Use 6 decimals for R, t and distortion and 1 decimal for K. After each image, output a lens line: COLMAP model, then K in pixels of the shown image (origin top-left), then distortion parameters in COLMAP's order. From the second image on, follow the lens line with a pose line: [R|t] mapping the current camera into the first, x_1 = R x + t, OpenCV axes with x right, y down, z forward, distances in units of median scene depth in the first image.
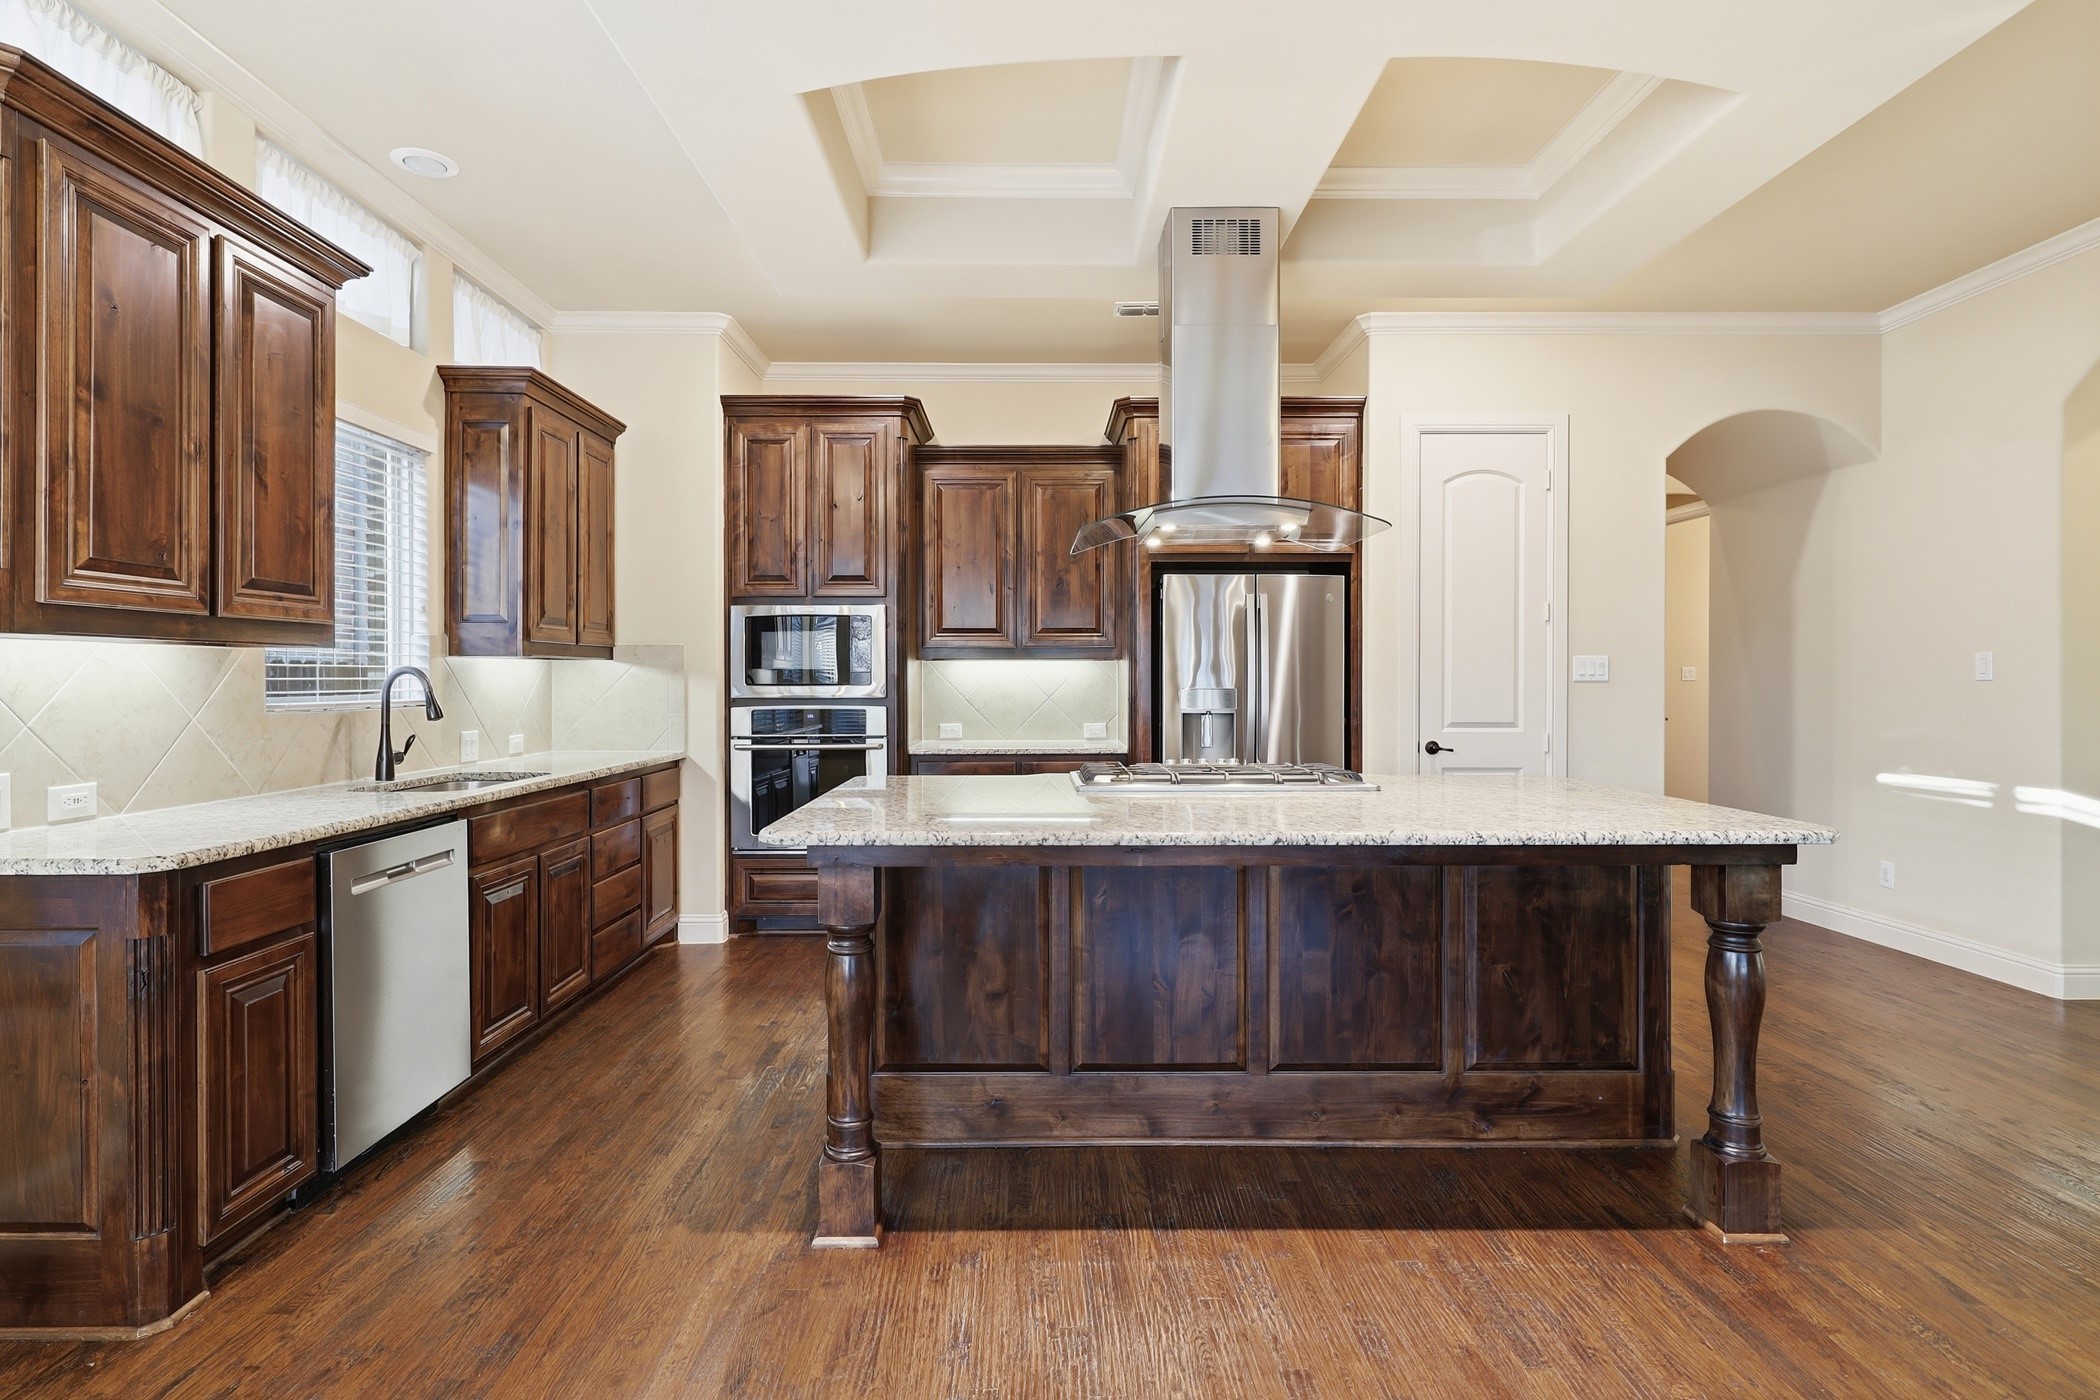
lens RADIAL K [[1038.2, 0, 1035.5], [0, 1038.2, 685.3], [0, 0, 1]] dist [0.001286, 0.000553]
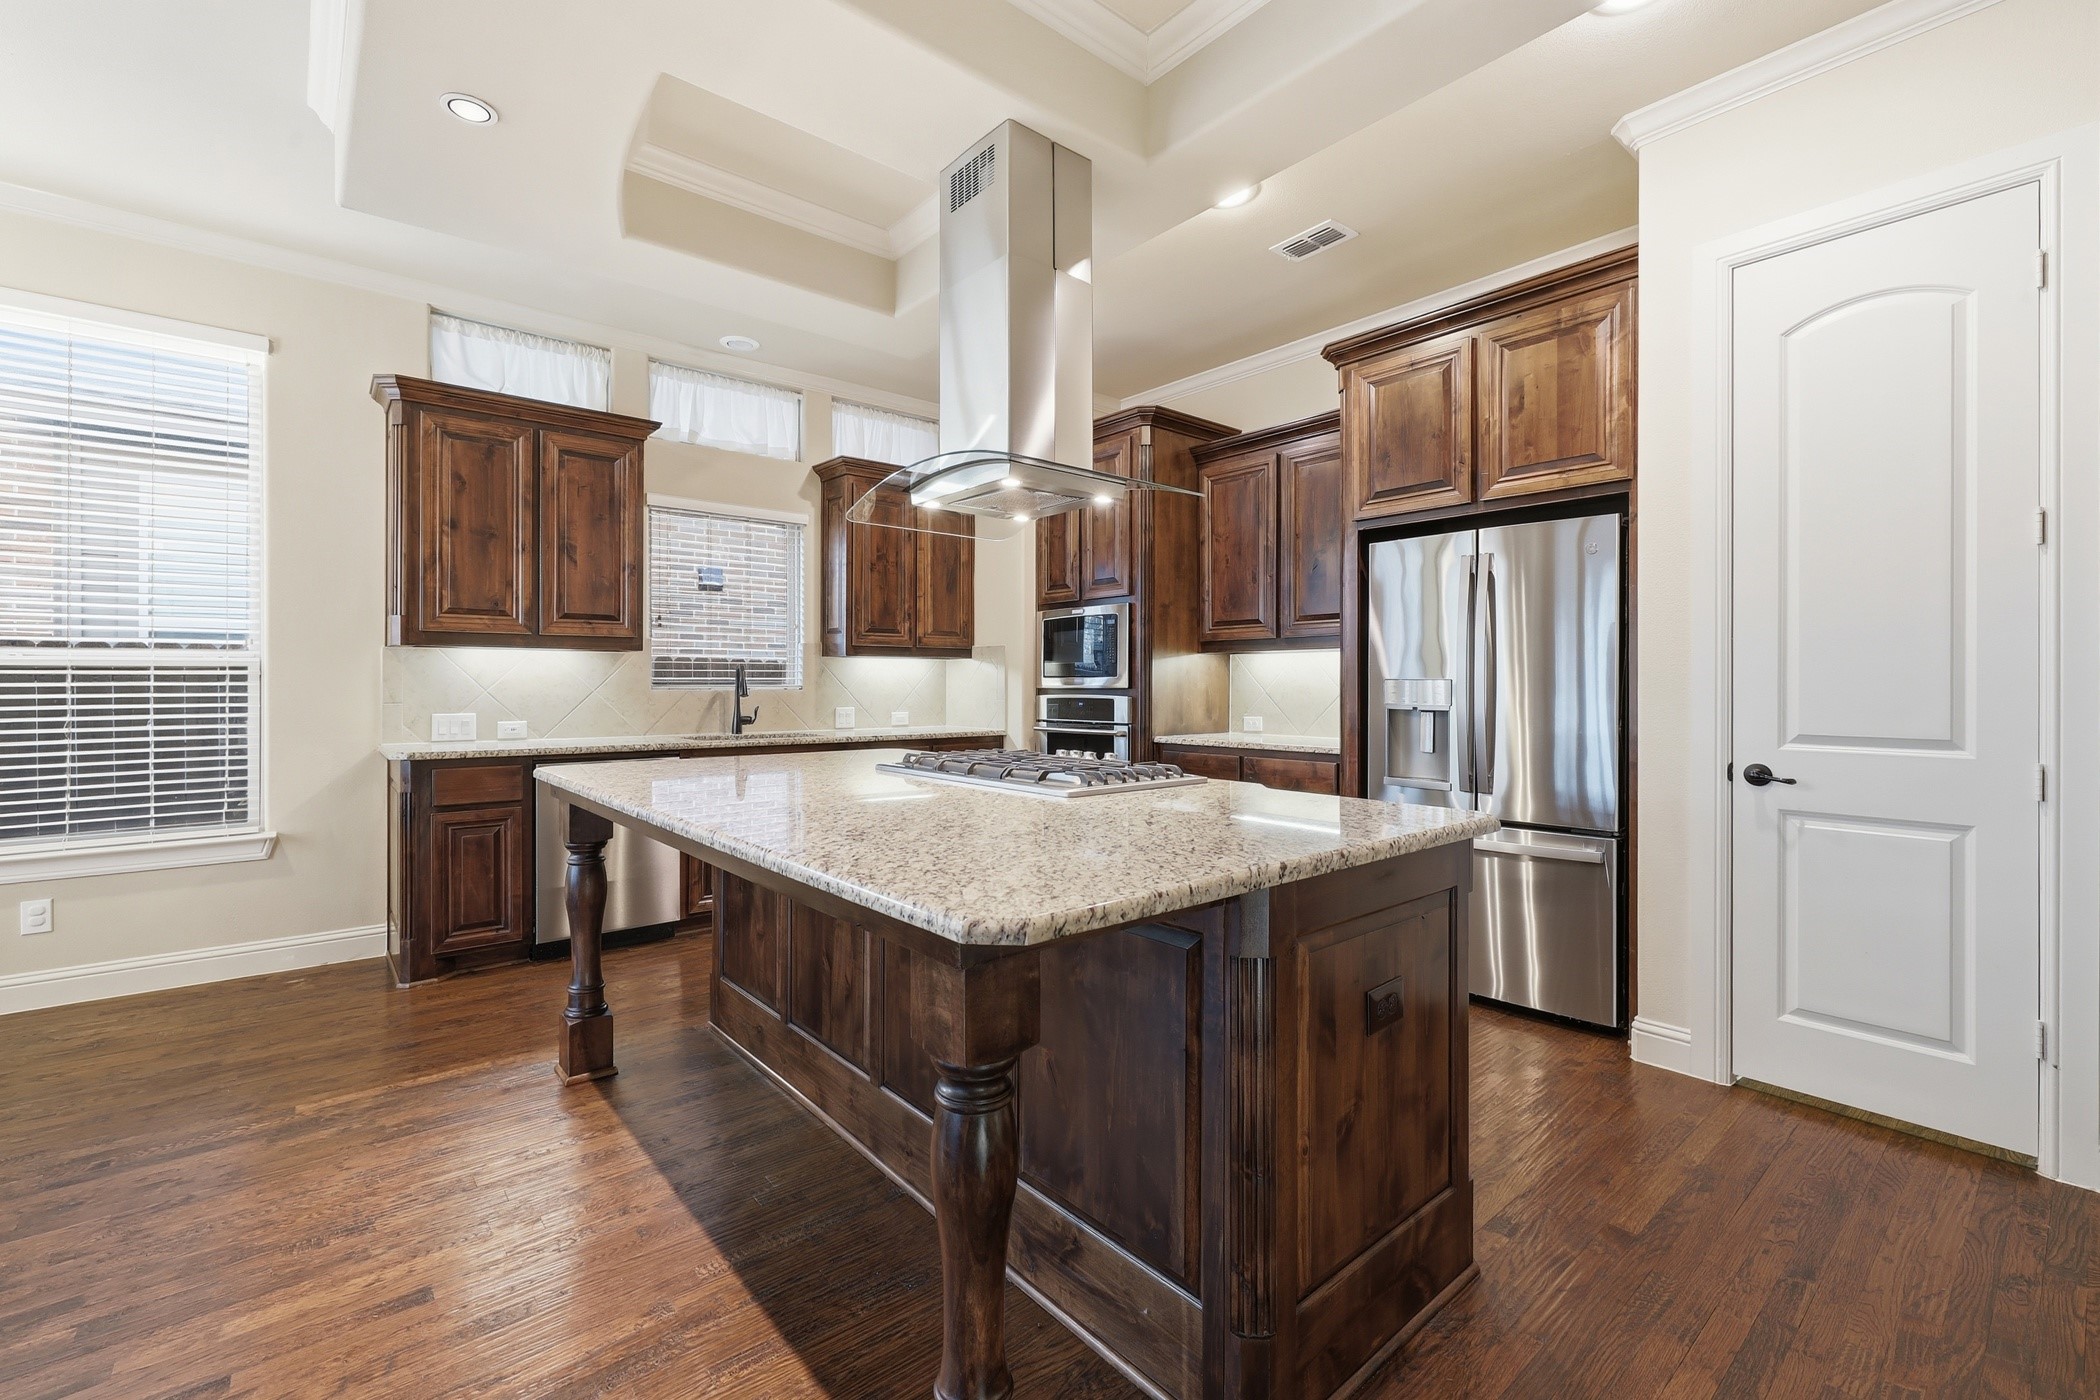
lens RADIAL K [[892.0, 0, 1037.5], [0, 892.0, 681.5], [0, 0, 1]] dist [0.001517, -0.000386]
pose [[0.636898, -0.000364, -0.770948, 0.721205], [-0.006364, 0.999963, -0.005730, 0.015257], [0.770922, 0.008555, 0.636872, 0.472915]]
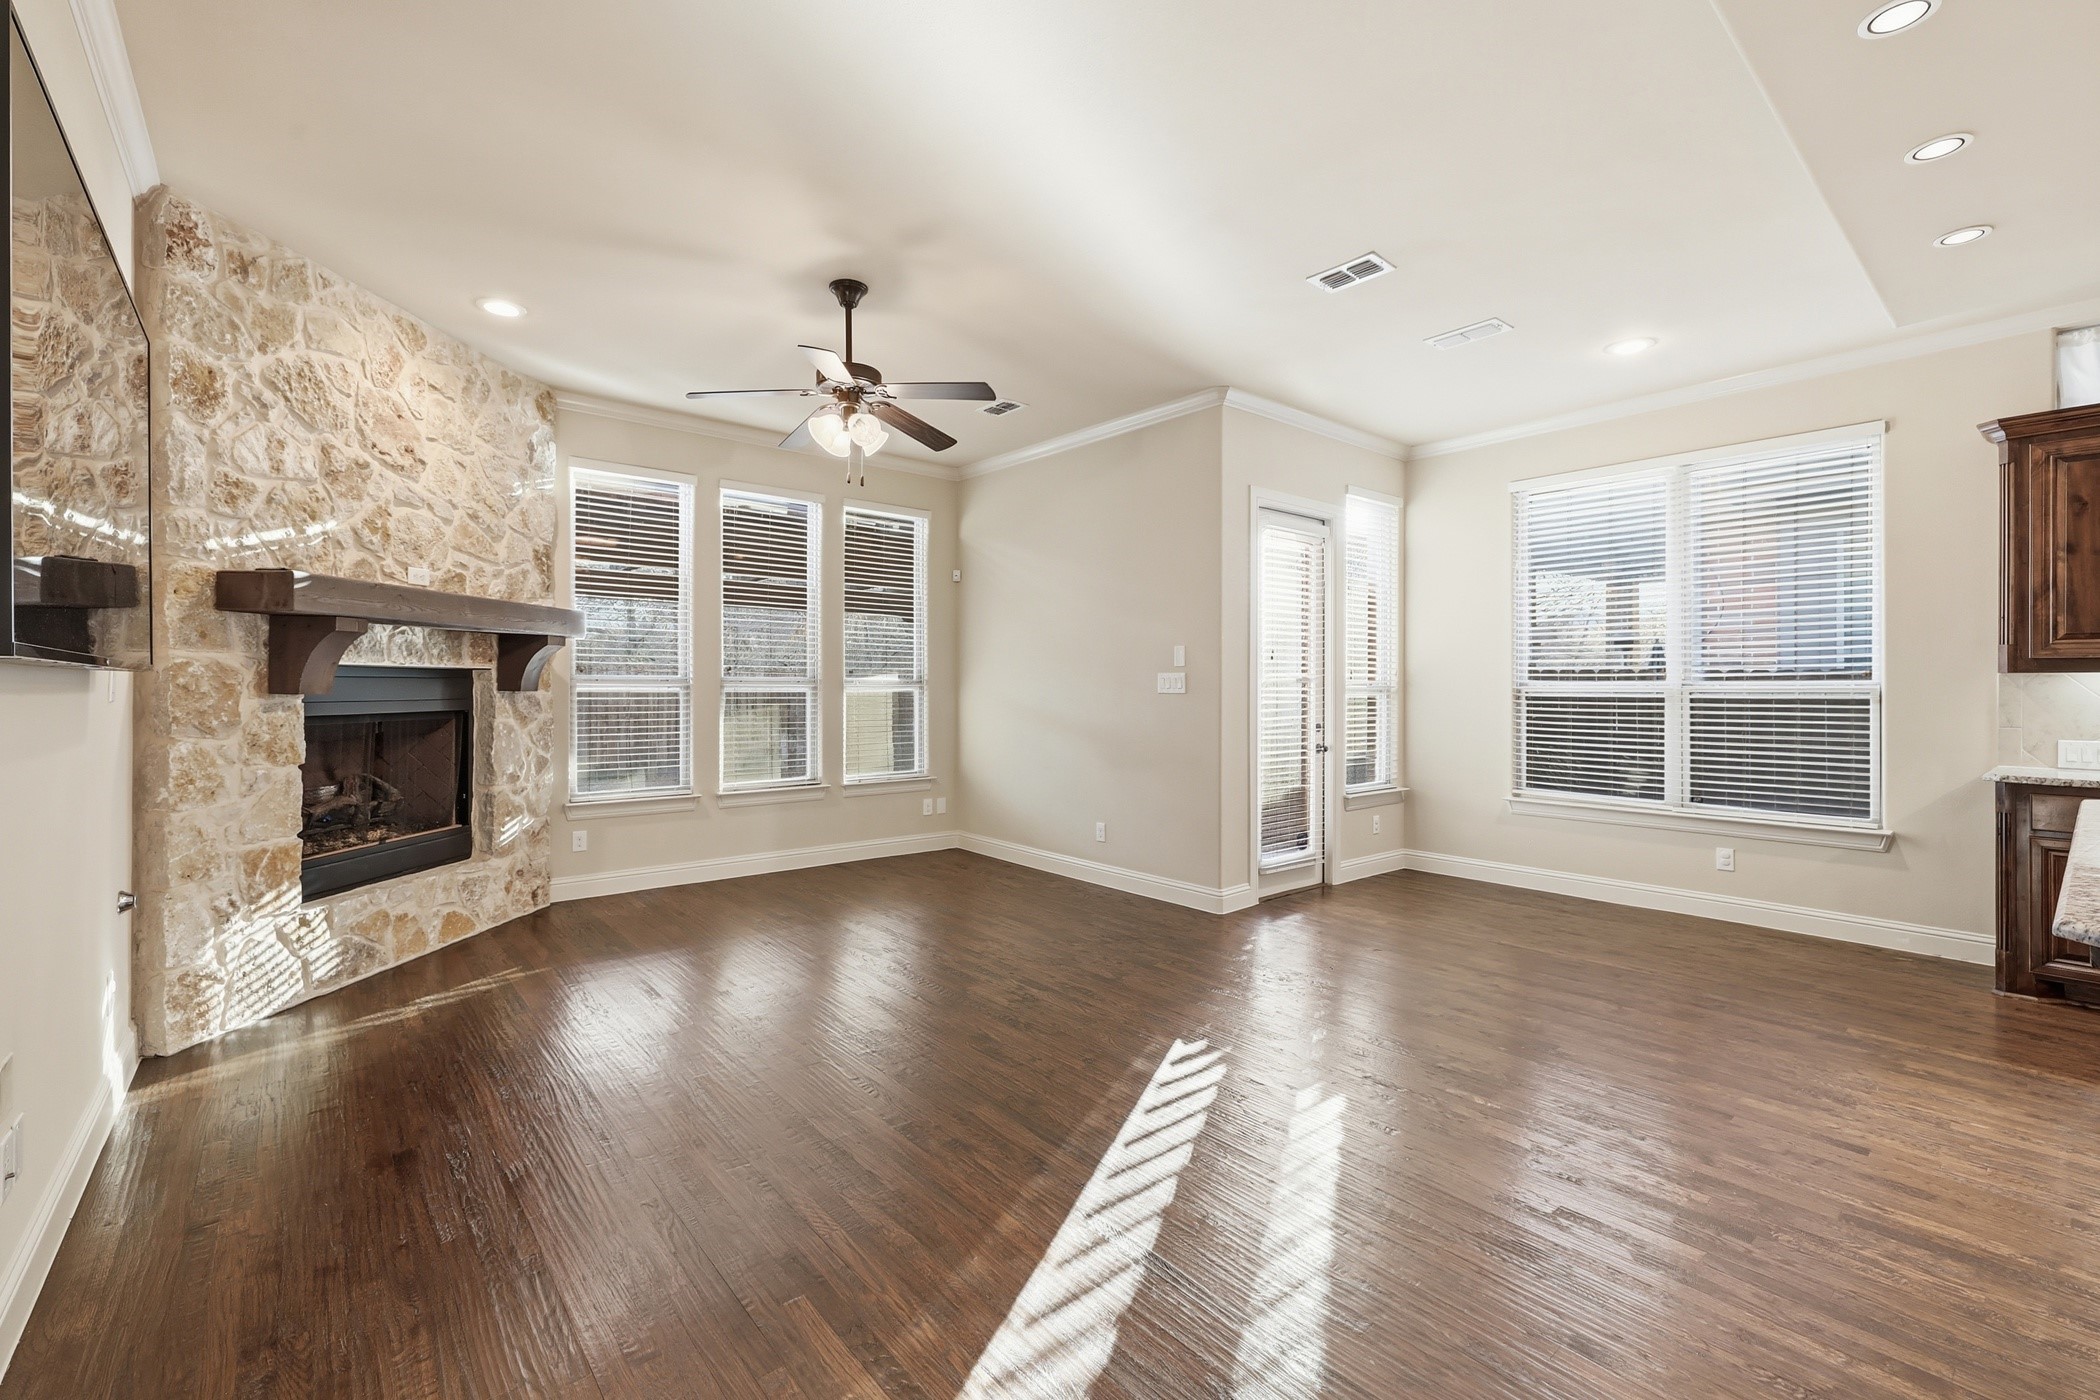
lens RADIAL K [[892.0, 0, 1030.6], [0, 892.0, 684.1], [0, 0, 1]] dist [0.001517, -0.000386]
pose [[-0.772686, -0.004097, -0.634775, 1.067938], [-0.007220, 0.999971, 0.002336, -0.008576], [0.634748, 0.006388, -0.772693, 0.649608]]
